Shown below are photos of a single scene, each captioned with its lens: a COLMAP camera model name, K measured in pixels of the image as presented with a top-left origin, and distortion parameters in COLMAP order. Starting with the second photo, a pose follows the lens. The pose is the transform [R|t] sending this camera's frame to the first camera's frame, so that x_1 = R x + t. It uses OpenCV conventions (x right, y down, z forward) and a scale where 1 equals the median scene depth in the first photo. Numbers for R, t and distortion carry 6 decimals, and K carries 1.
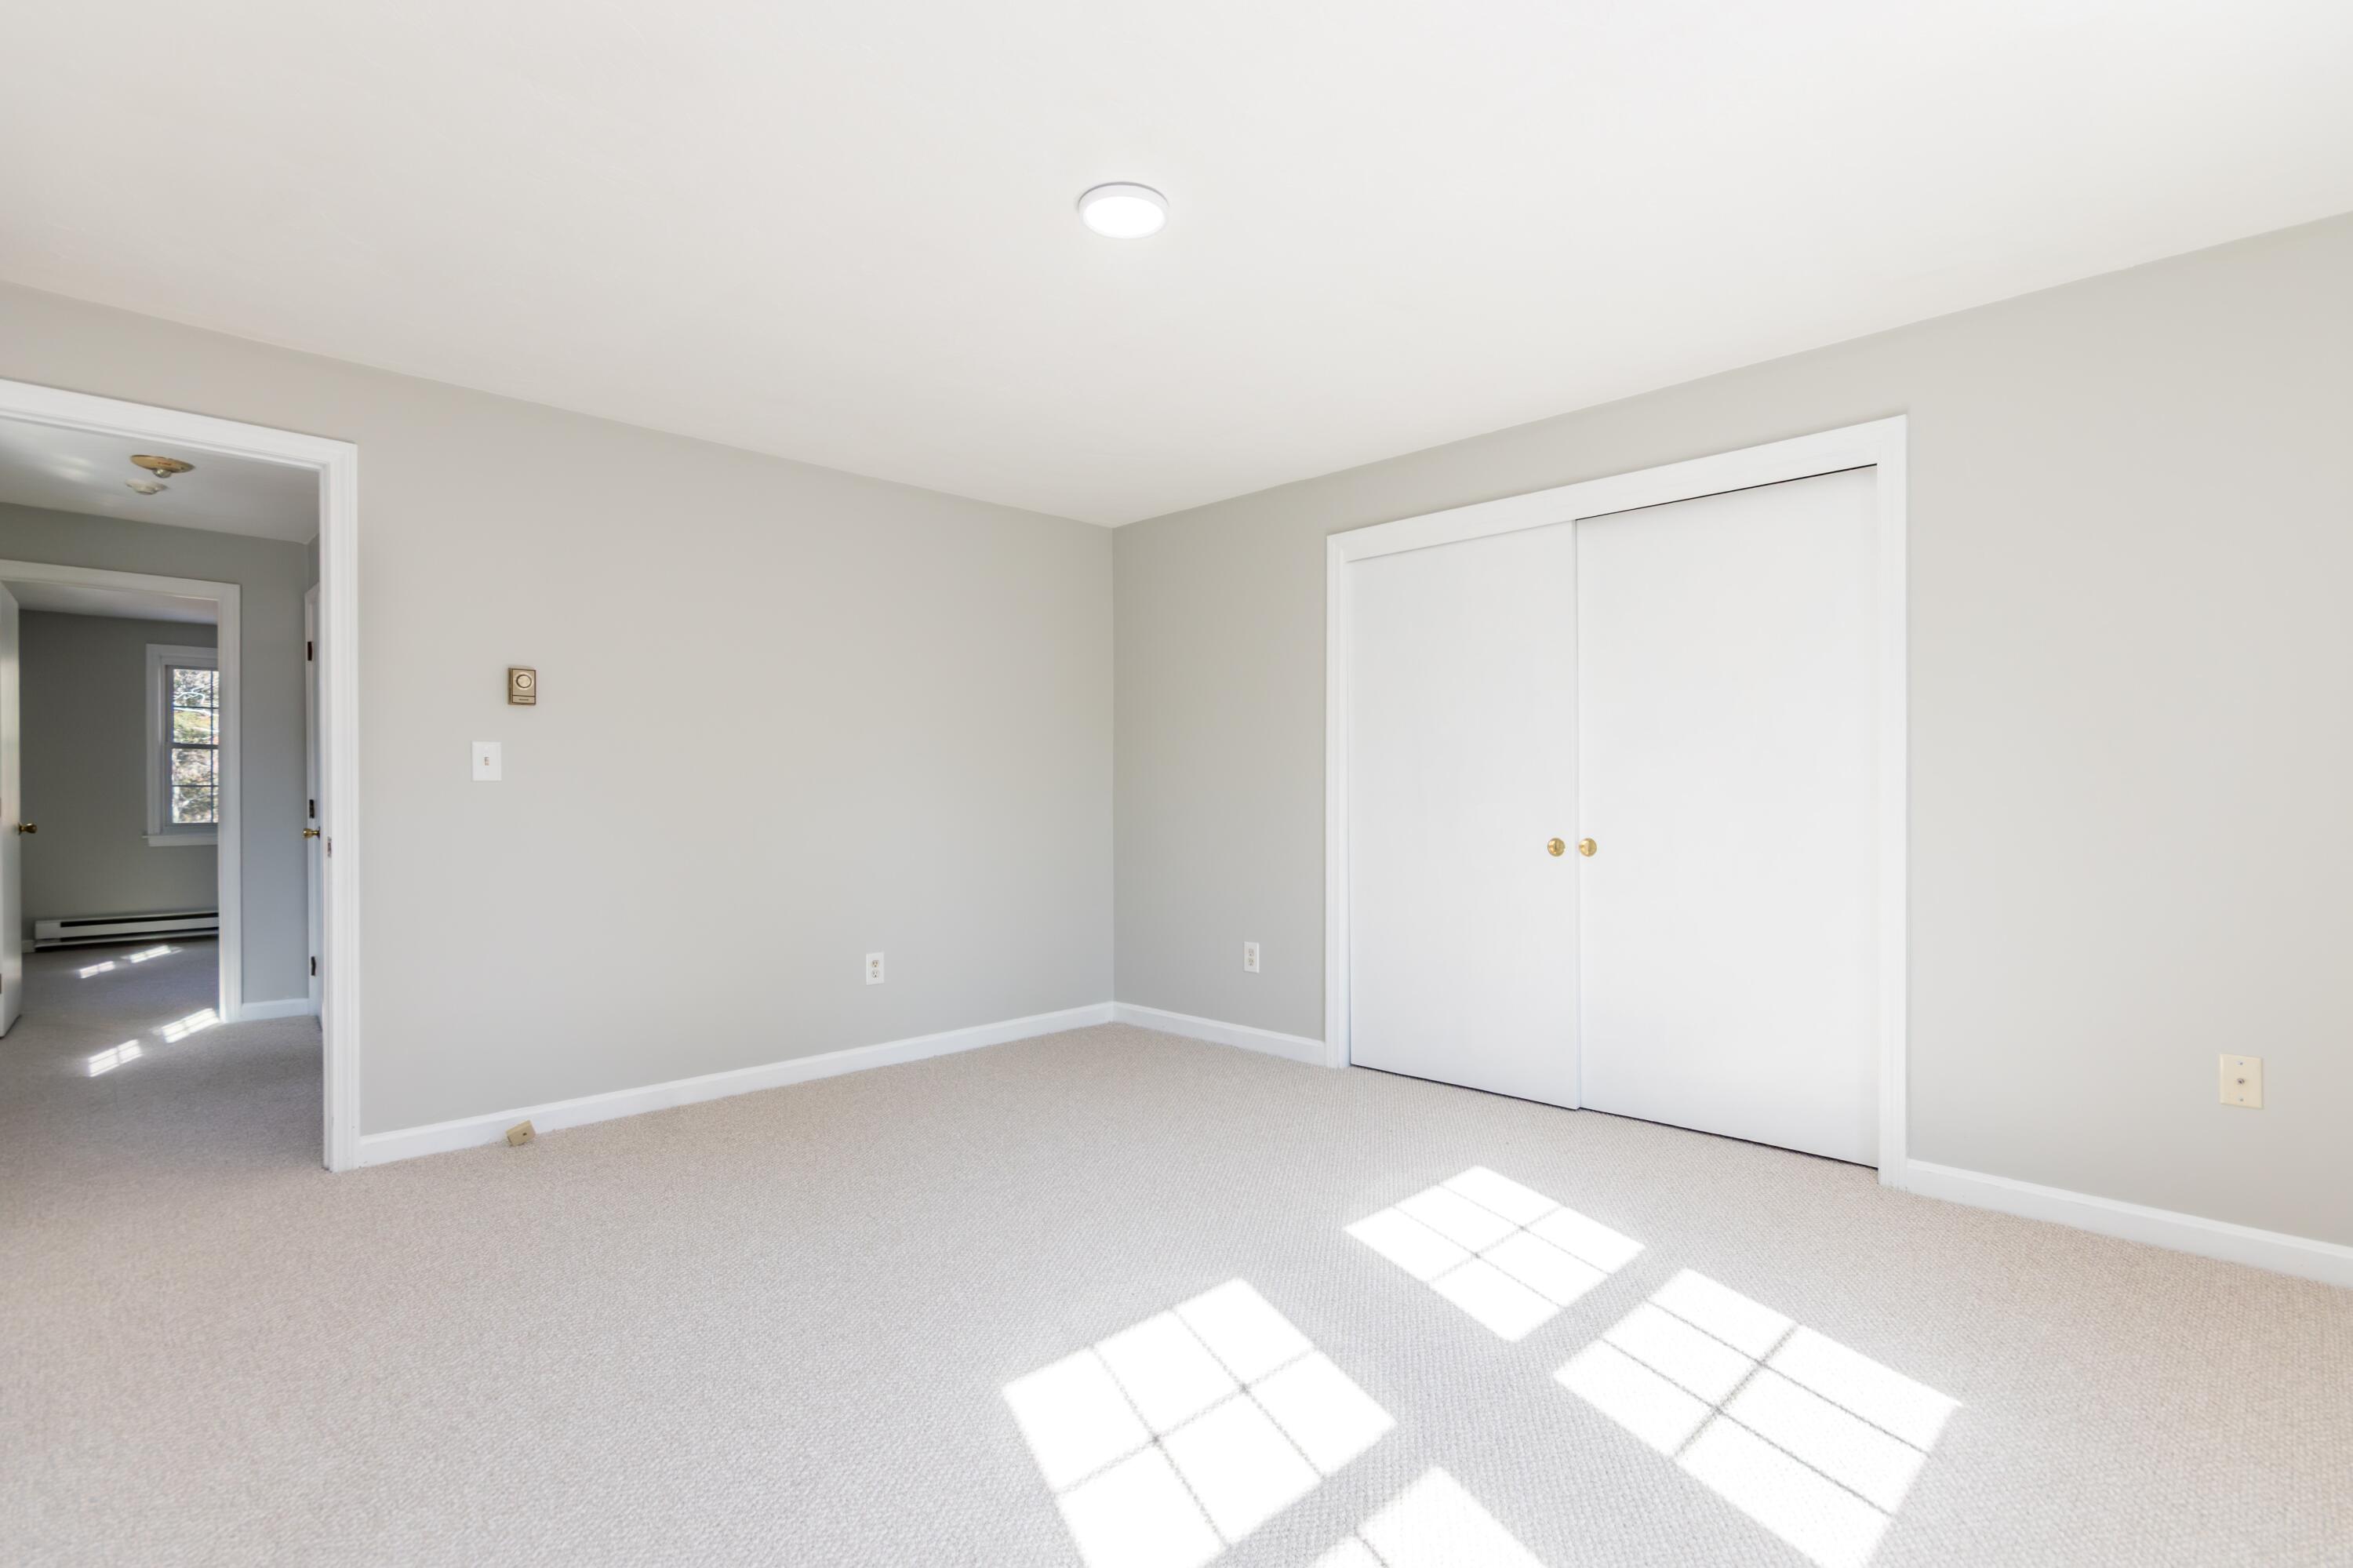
lens RADIAL K [[1058.9, 0, 1176.5], [0, 1058.9, 784.0], [0, 0, 1]] dist [-0.001862, -0.000215]
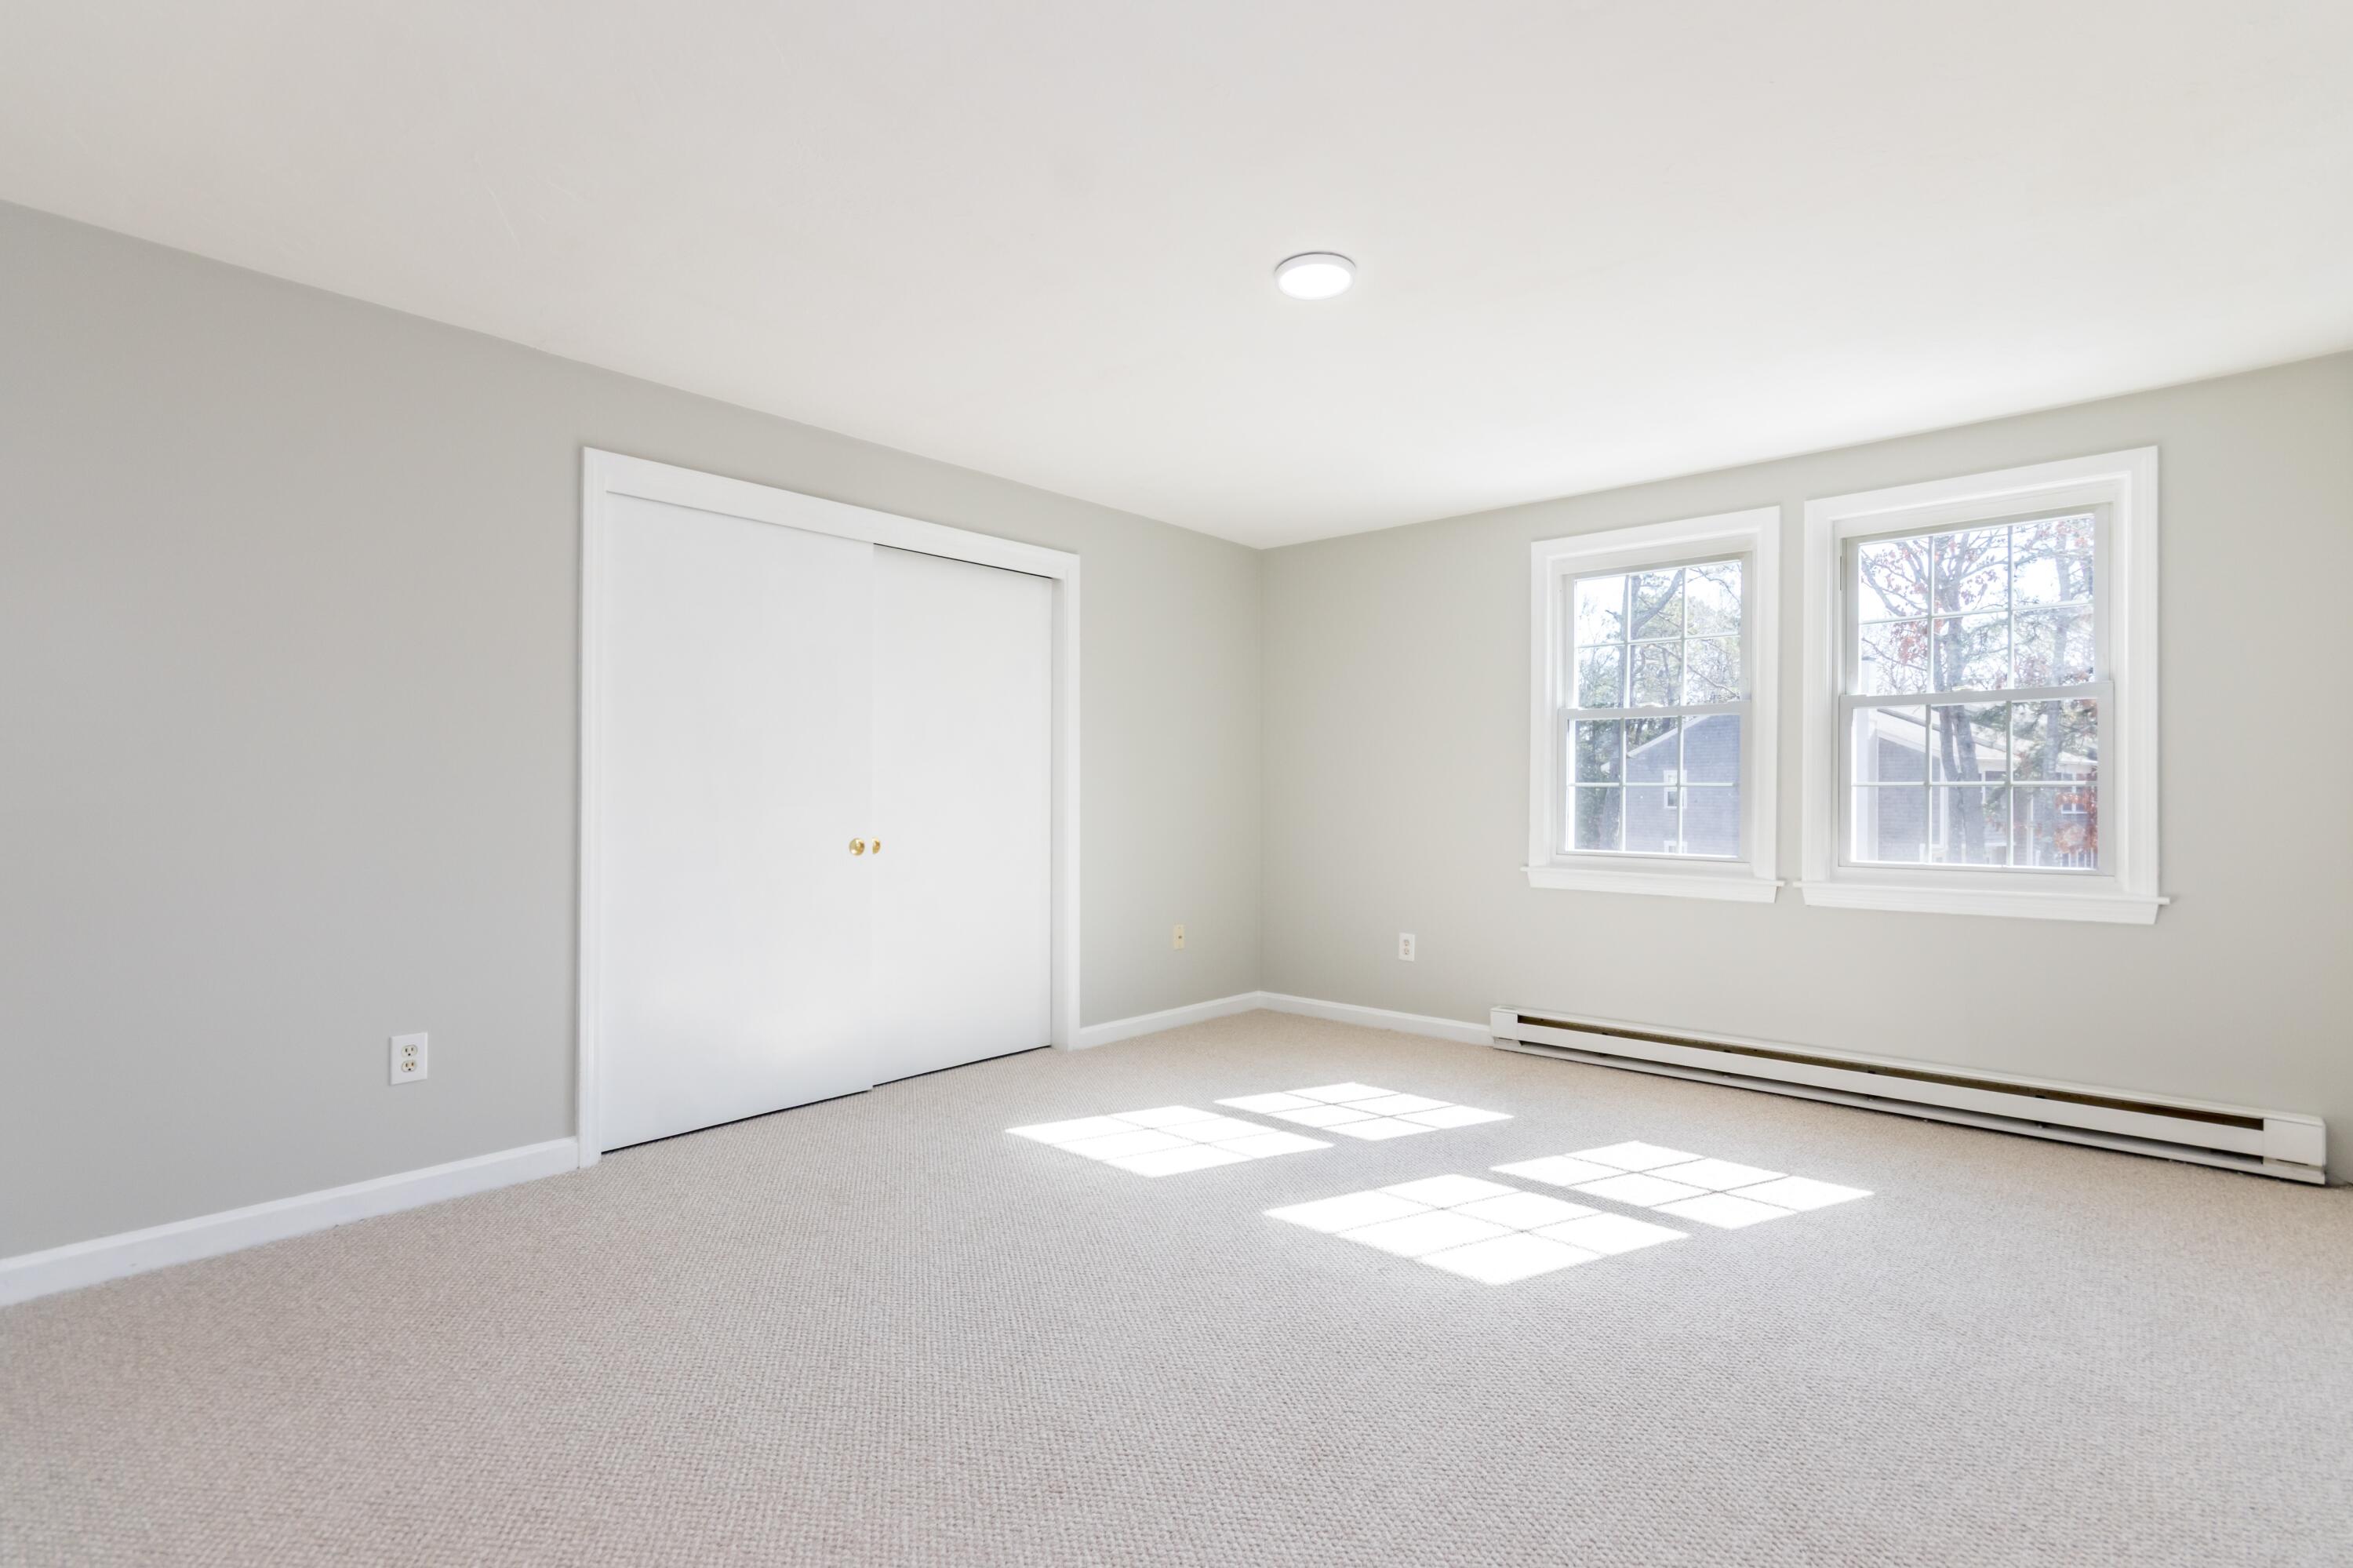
lens RADIAL K [[1071.6, 0, 1142.7], [0, 1071.6, 768.5], [0, 0, 1]] dist [0.002381, 0.000033]
pose [[-0.015451, 0.023104, 0.999614, -0.948944], [-0.013453, 0.999638, -0.023313, 0.004392], [-0.999790, -0.013808, -0.015134, 0.972047]]
